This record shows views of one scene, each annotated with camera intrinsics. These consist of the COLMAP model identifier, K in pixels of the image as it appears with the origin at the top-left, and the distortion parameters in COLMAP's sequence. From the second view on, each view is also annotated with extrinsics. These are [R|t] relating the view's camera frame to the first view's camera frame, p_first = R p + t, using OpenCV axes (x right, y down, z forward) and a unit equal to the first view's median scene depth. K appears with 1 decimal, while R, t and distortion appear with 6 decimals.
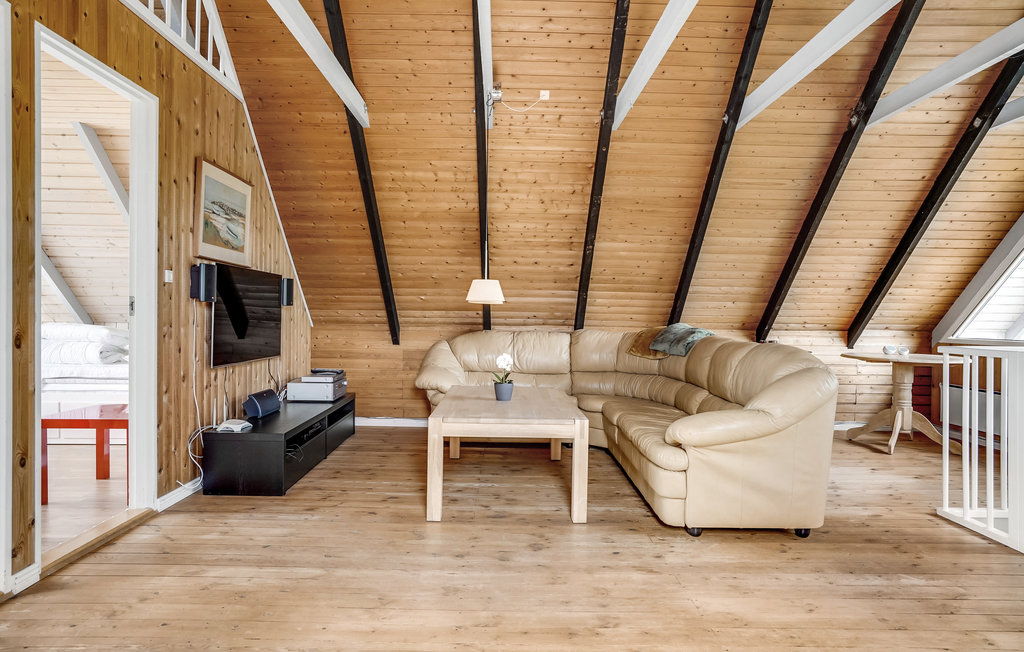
lens RADIAL K [[601.9, 0, 520.5], [0, 601.9, 326.7], [0, 0, 1]] dist [-0.022635, 0.009983]
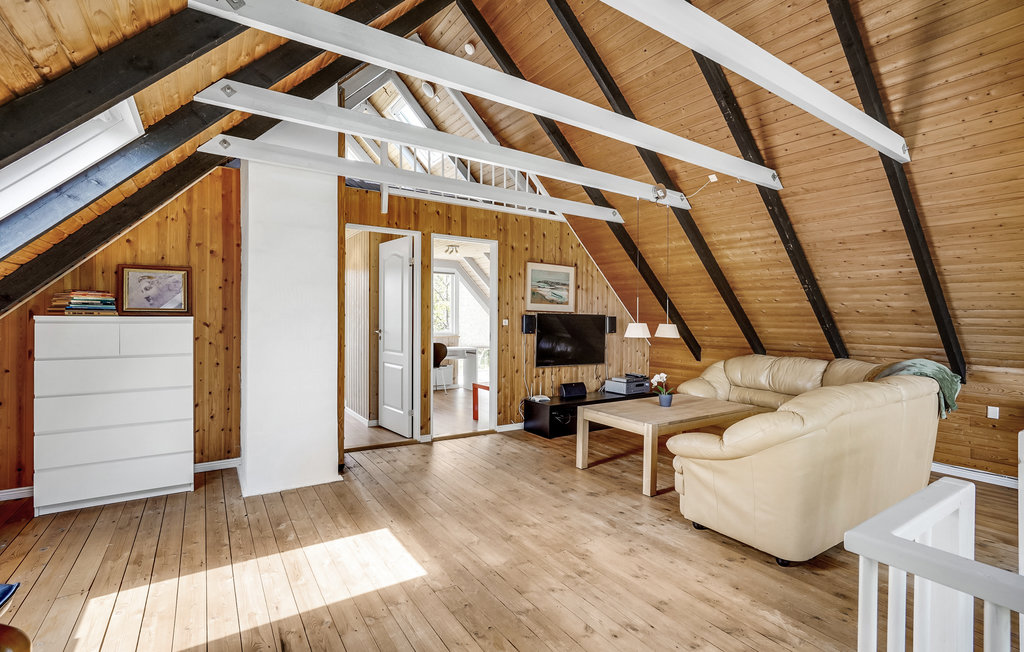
lens RADIAL K [[484.0, 0, 513.5], [0, 484.0, 328.4], [0, 0, 1]] dist [-0.027971, 0.001442]
pose [[0.536963, 0.012906, -0.843507, 0.853113], [-0.021169, 0.999774, 0.001821, -0.064925], [0.843340, 0.016879, 0.537115, 0.101972]]
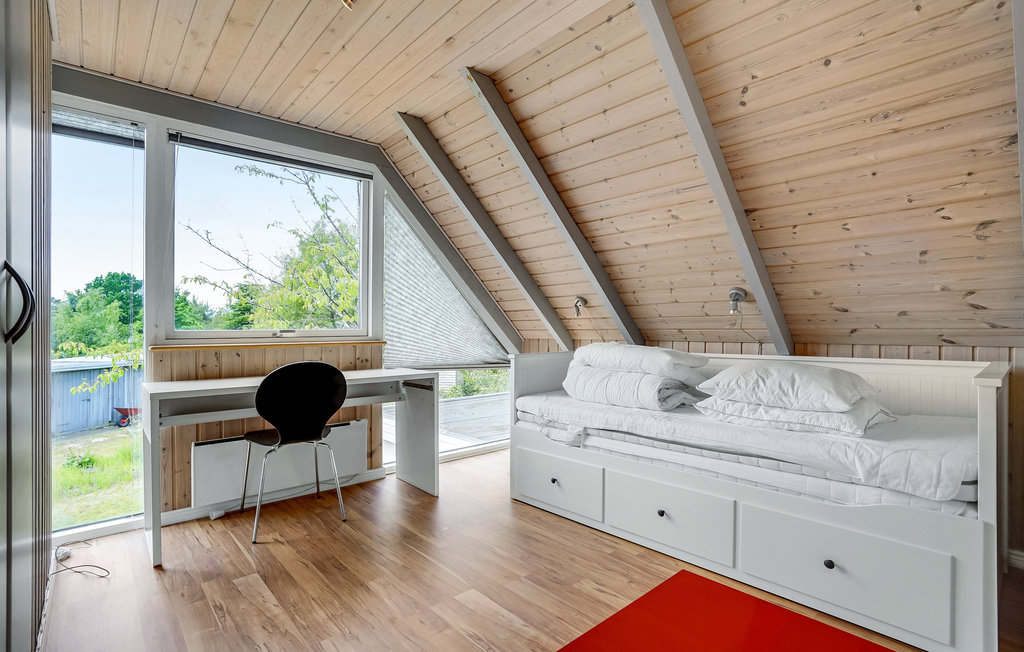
lens RADIAL K [[484.0, 0, 514.9], [0, 484.0, 327.6], [0, 0, 1]] dist [-0.027971, 0.001442]
pose [[0.650580, -0.008496, -0.759390, -0.634386], [-0.007624, 0.999814, -0.017717, -0.020580], [0.759399, 0.017316, 0.650395, 0.844573]]
